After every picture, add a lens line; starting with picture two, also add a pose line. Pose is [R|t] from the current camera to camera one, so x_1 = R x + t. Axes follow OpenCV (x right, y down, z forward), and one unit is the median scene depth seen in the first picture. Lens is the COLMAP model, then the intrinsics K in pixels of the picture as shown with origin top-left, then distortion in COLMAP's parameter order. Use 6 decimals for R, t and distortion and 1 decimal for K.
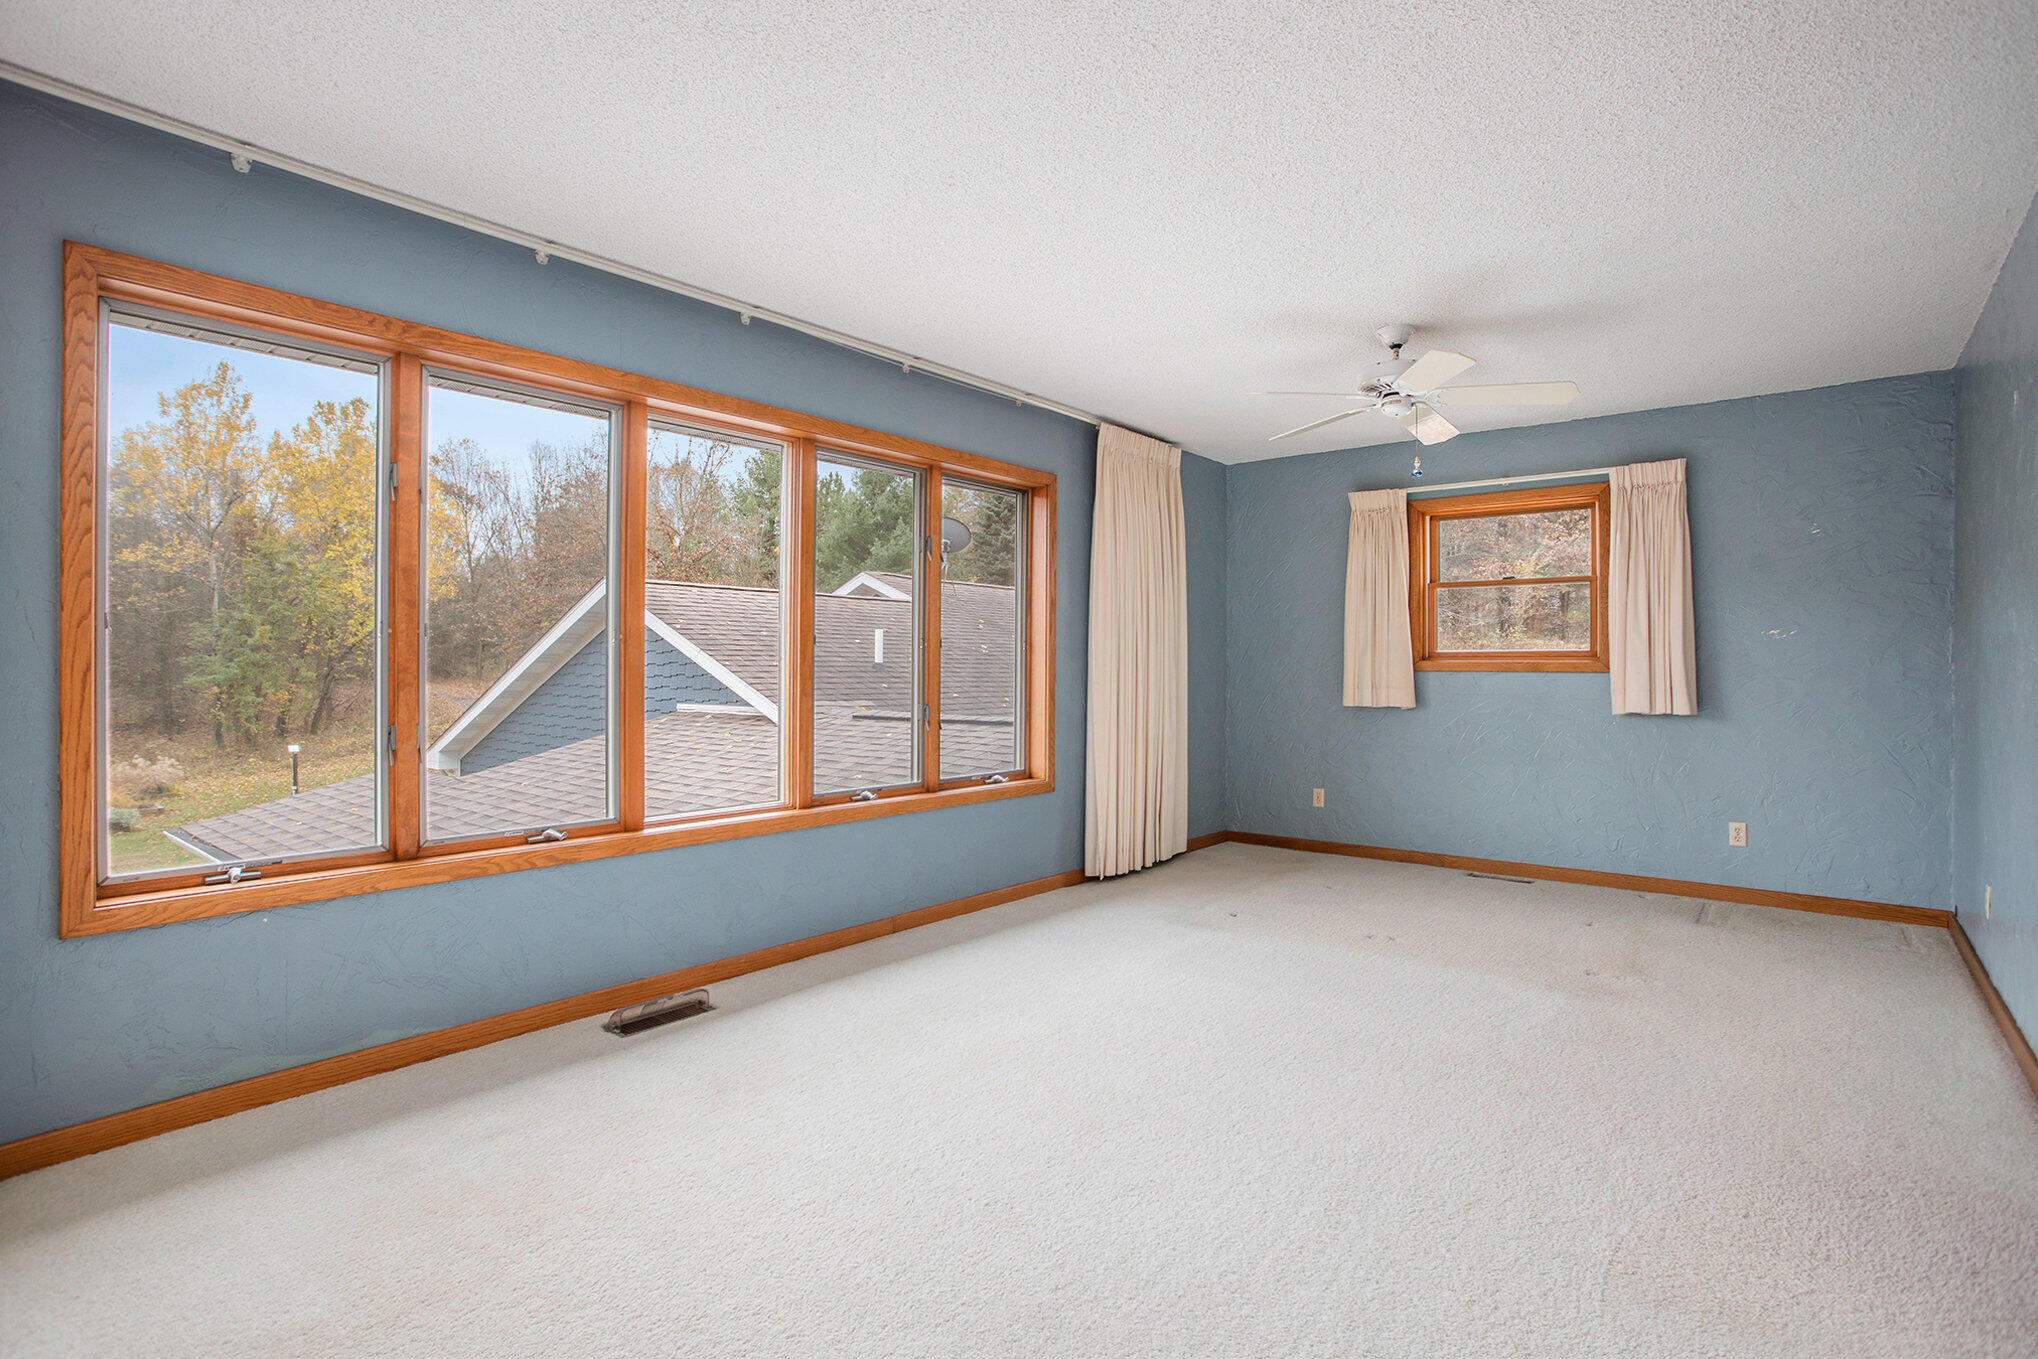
lens RADIAL K [[1024.2, 0, 1009.5], [0, 1024.2, 671.4], [0, 0, 1]] dist [-0.029876, 0.001721]
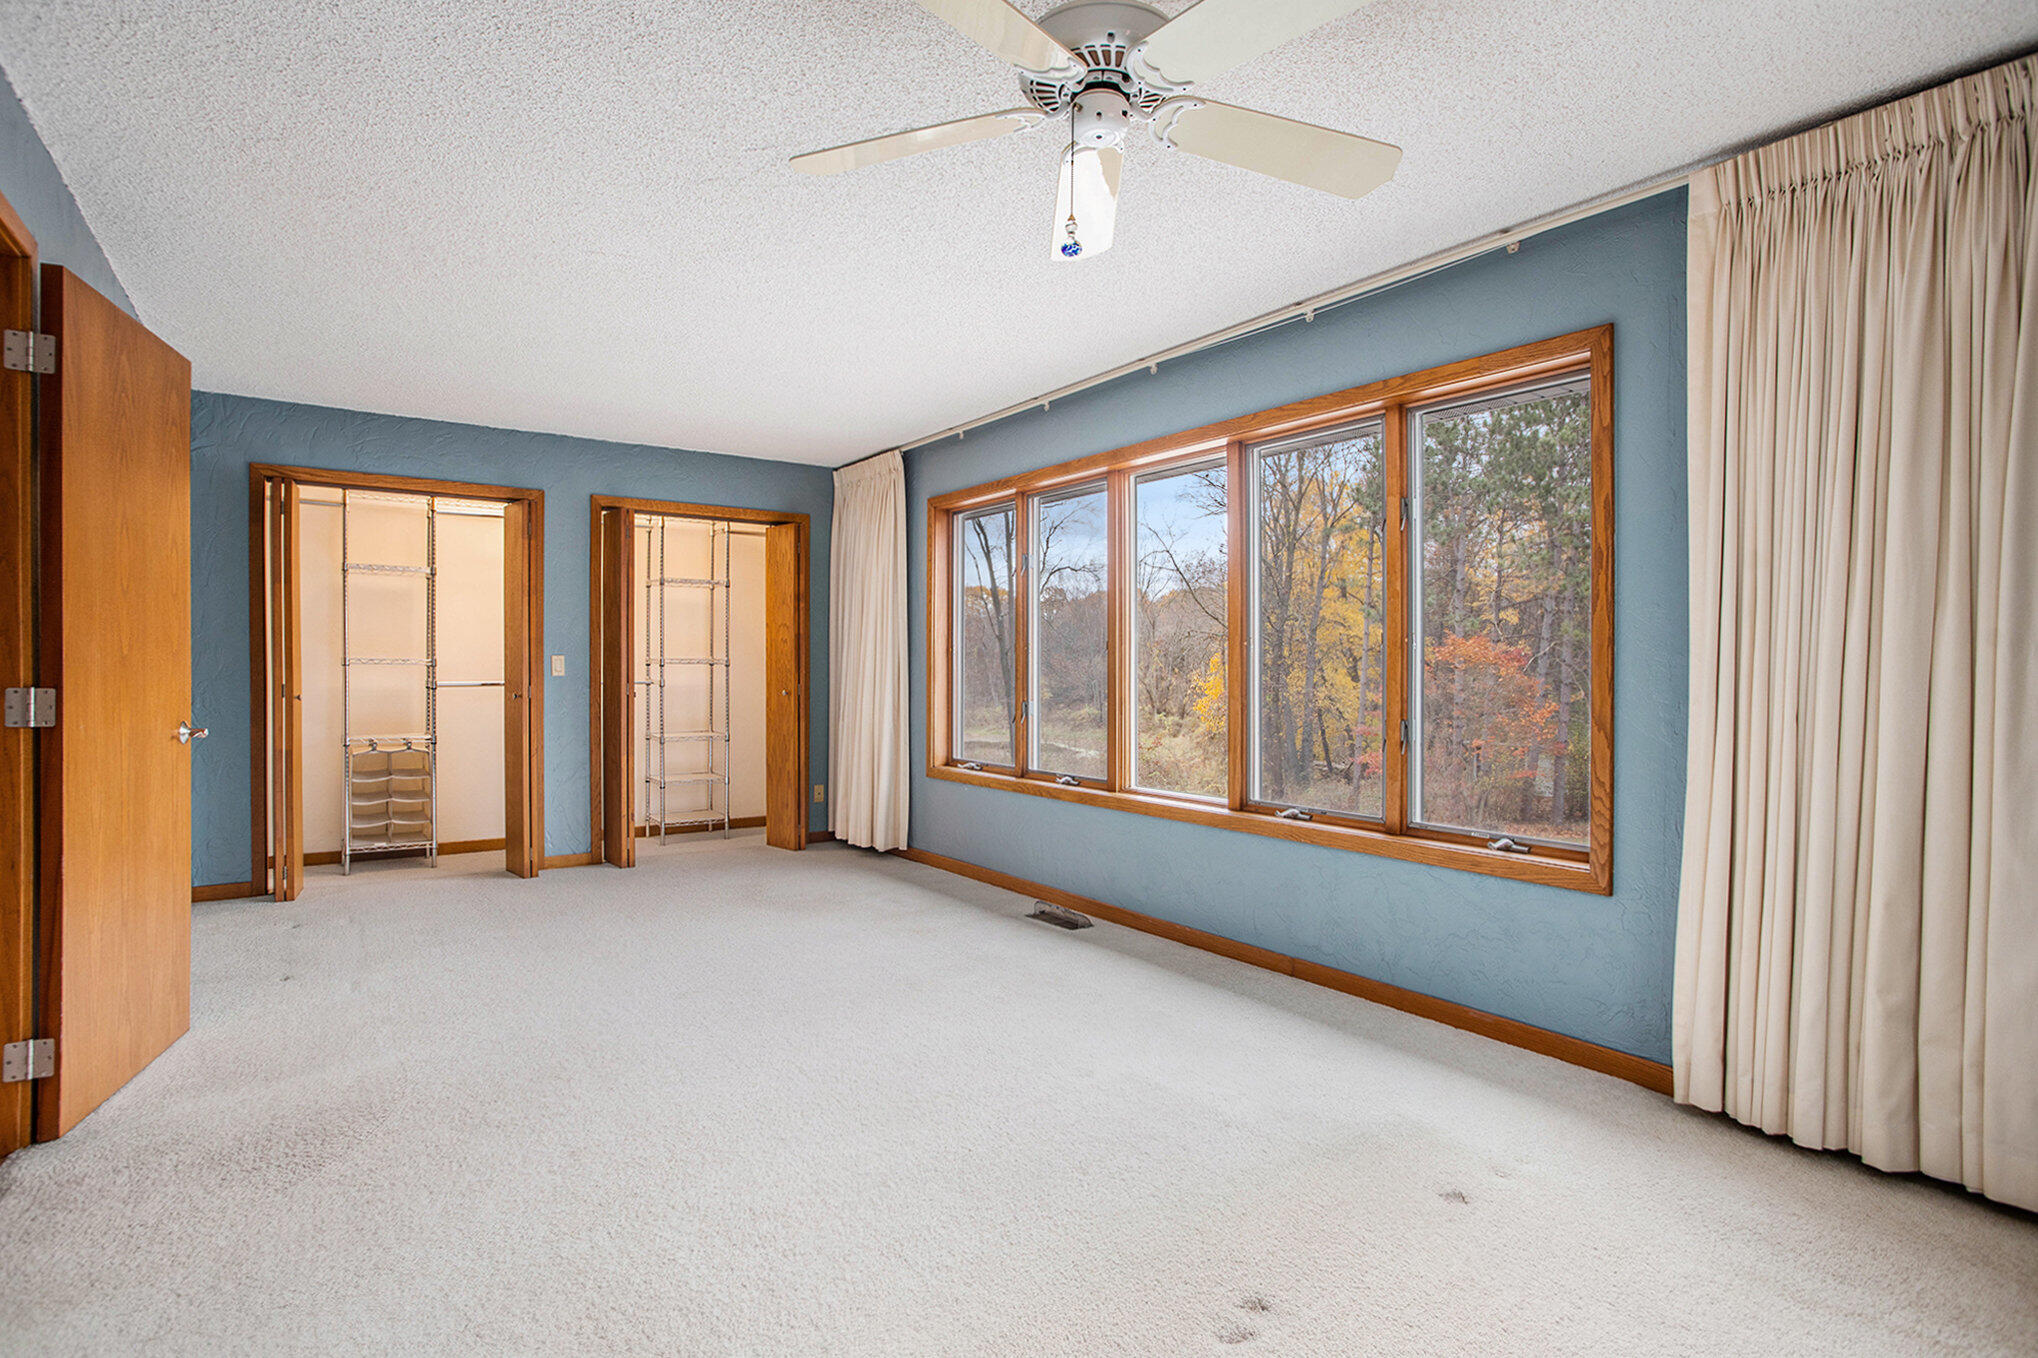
lens RADIAL K [[1064.6, 0, 1022.2], [0, 1064.6, 666.9], [0, 0, 1]] dist [-0.002684, -0.019255]
pose [[-0.269134, -0.007659, -0.963072, 0.988869], [-0.015318, 0.999876, -0.003671, 0.001270], [0.962981, 0.013765, -0.269218, 1.239488]]
